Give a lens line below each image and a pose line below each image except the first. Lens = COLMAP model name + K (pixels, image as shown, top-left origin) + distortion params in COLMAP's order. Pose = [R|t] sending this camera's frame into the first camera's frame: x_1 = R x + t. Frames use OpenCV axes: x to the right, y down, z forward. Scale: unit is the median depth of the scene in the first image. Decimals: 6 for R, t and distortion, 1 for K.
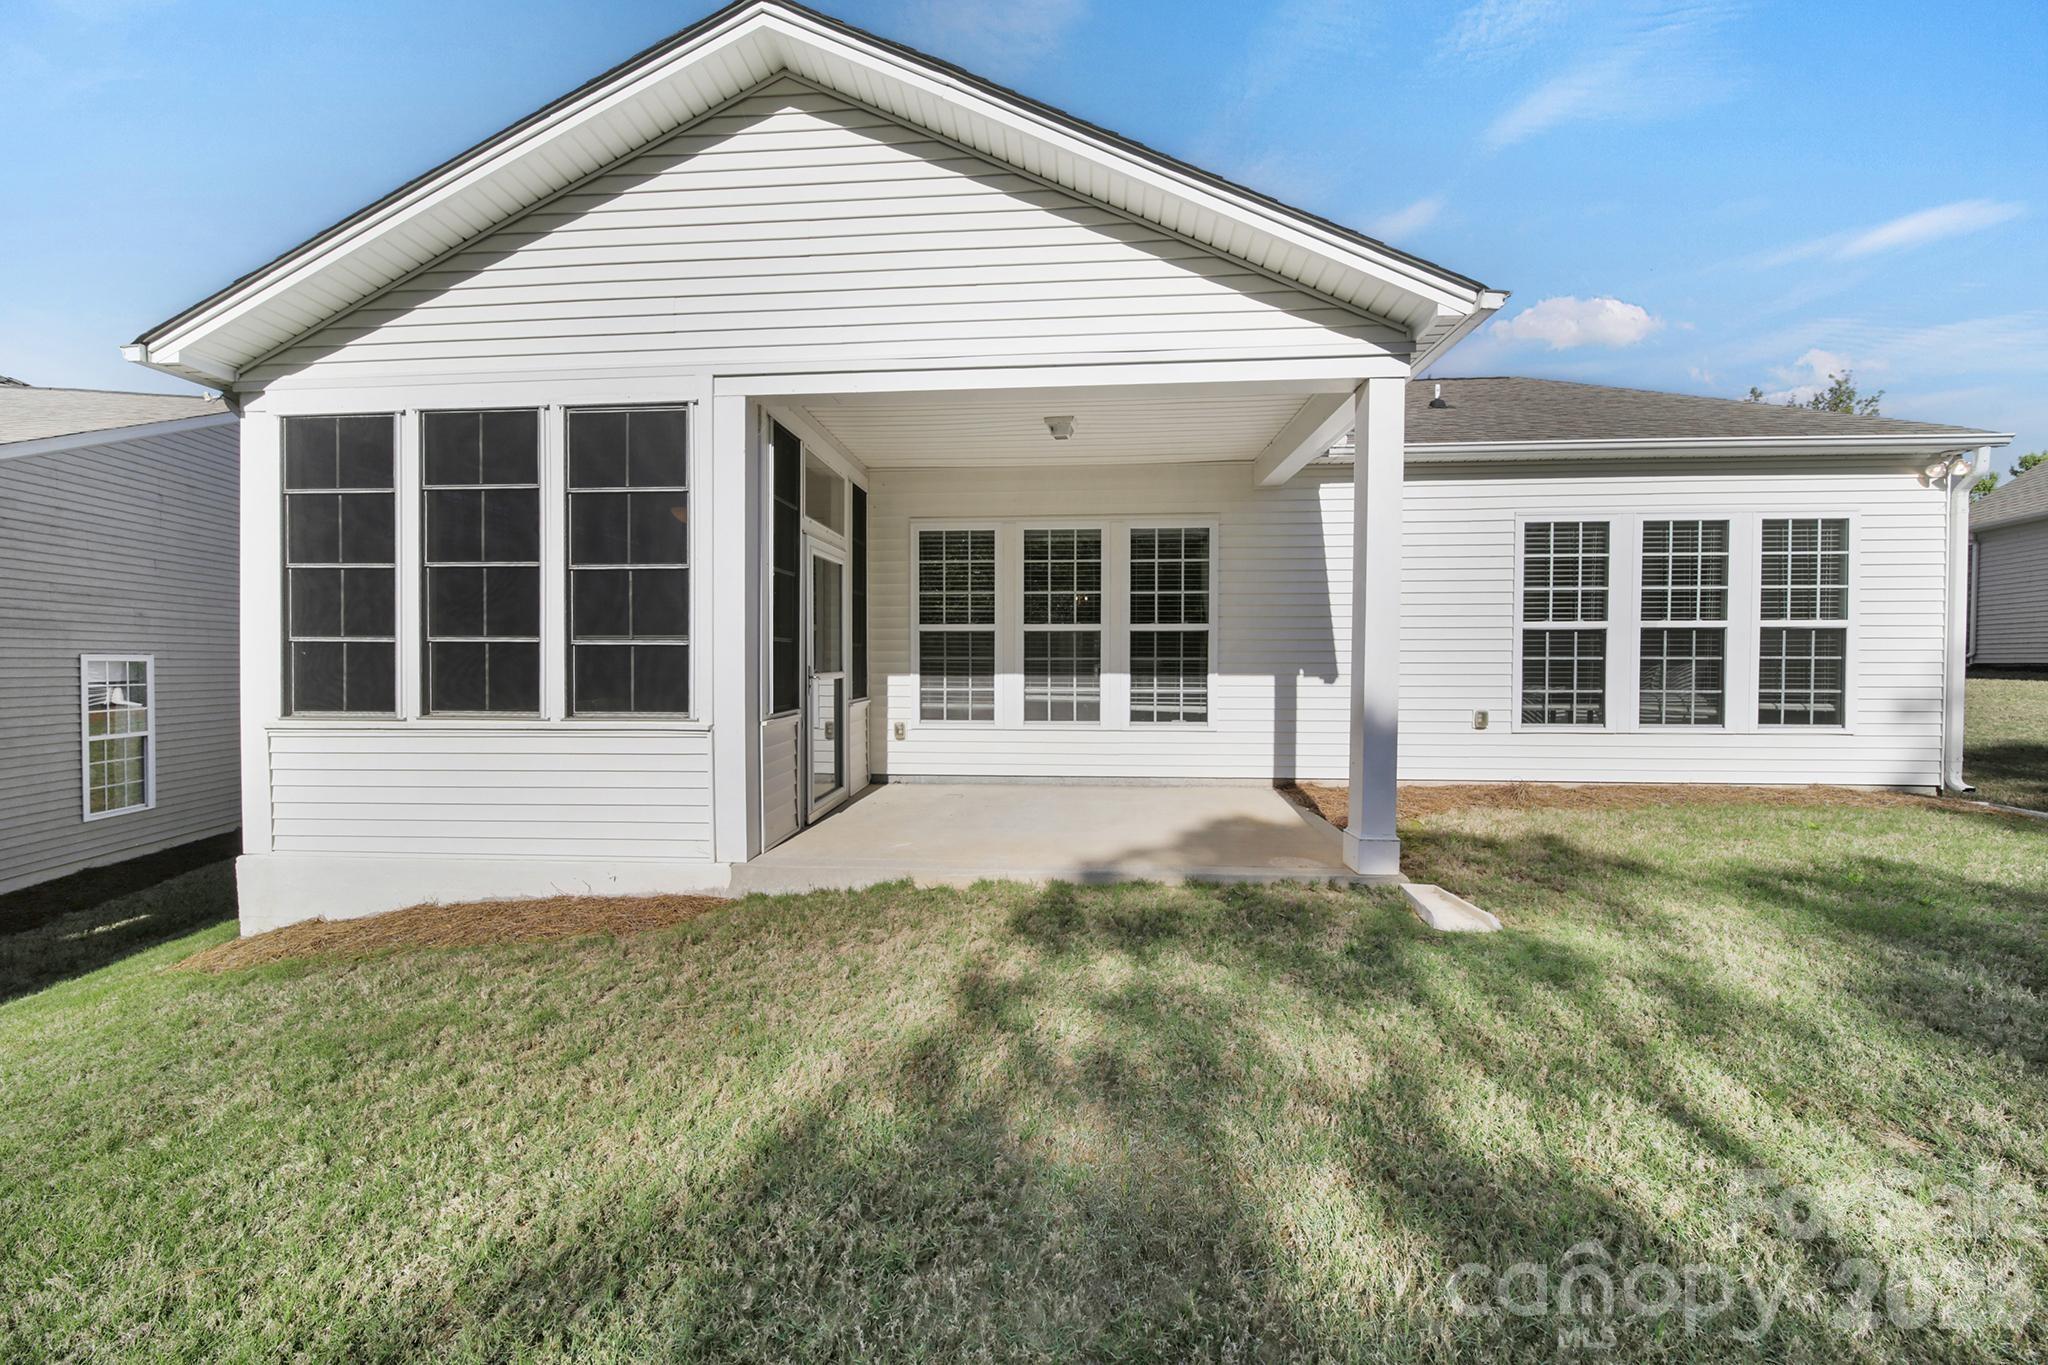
lens RADIAL K [[691.1, 0, 1023.8], [0, 691.1, 651.0], [0, 0, 1]] dist [-0.000096, -0.000010]
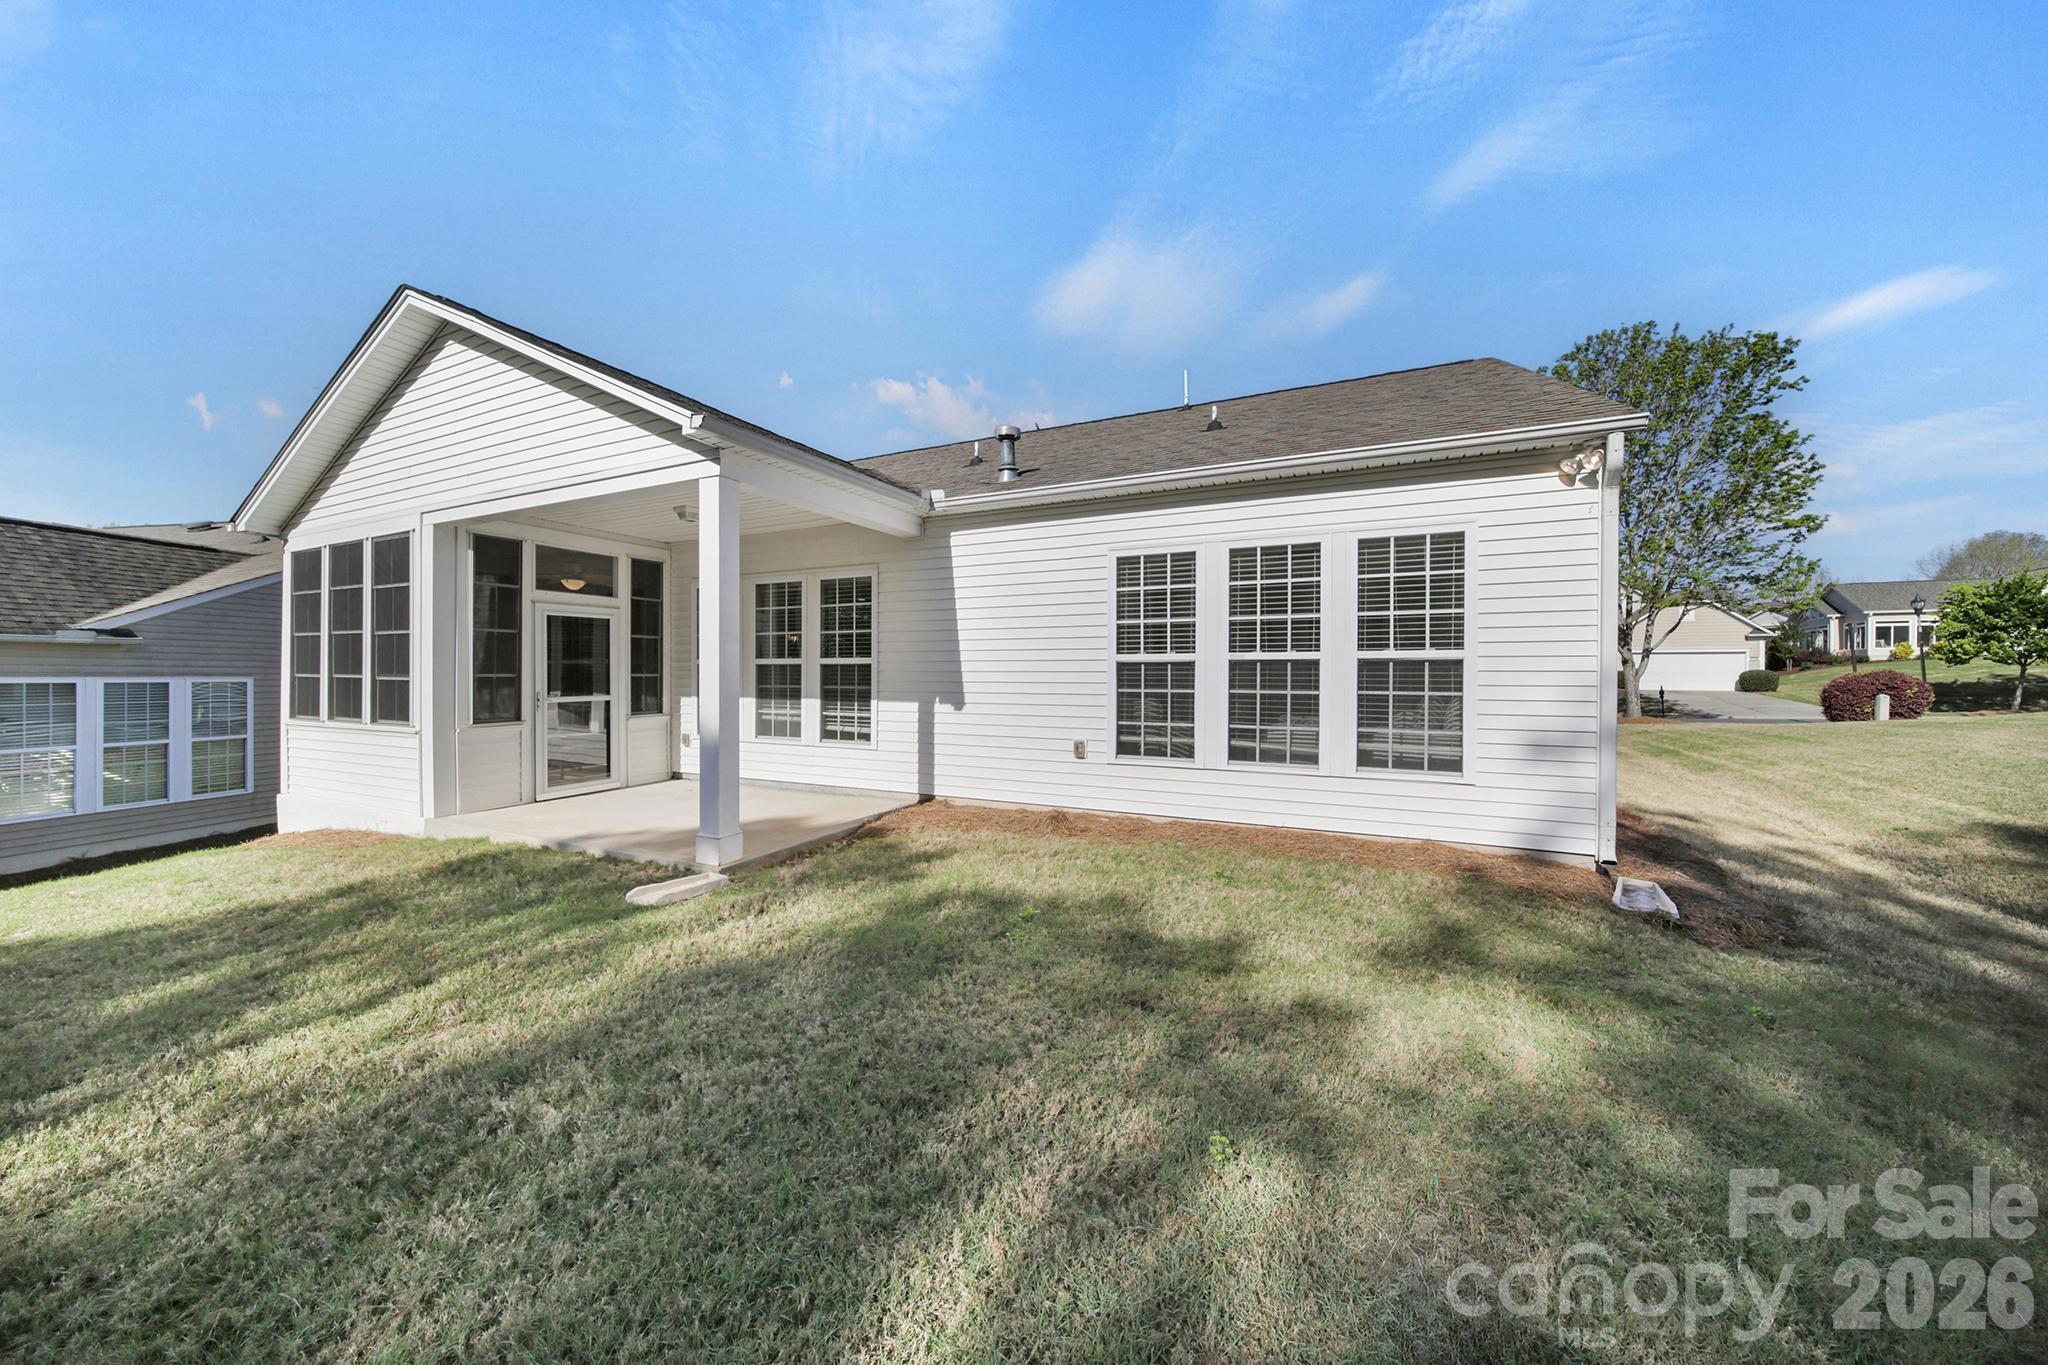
lens RADIAL K [[723.8, 0, 1020.5], [0, 723.8, 679.5], [0, 0, 1]] dist [0.003620, 0.000177]
pose [[0.923552, 0.006646, -0.383416, 1.002602], [-0.006912, 0.999976, 0.000685, -0.005149], [0.383411, 0.002018, 0.923575, -0.038041]]
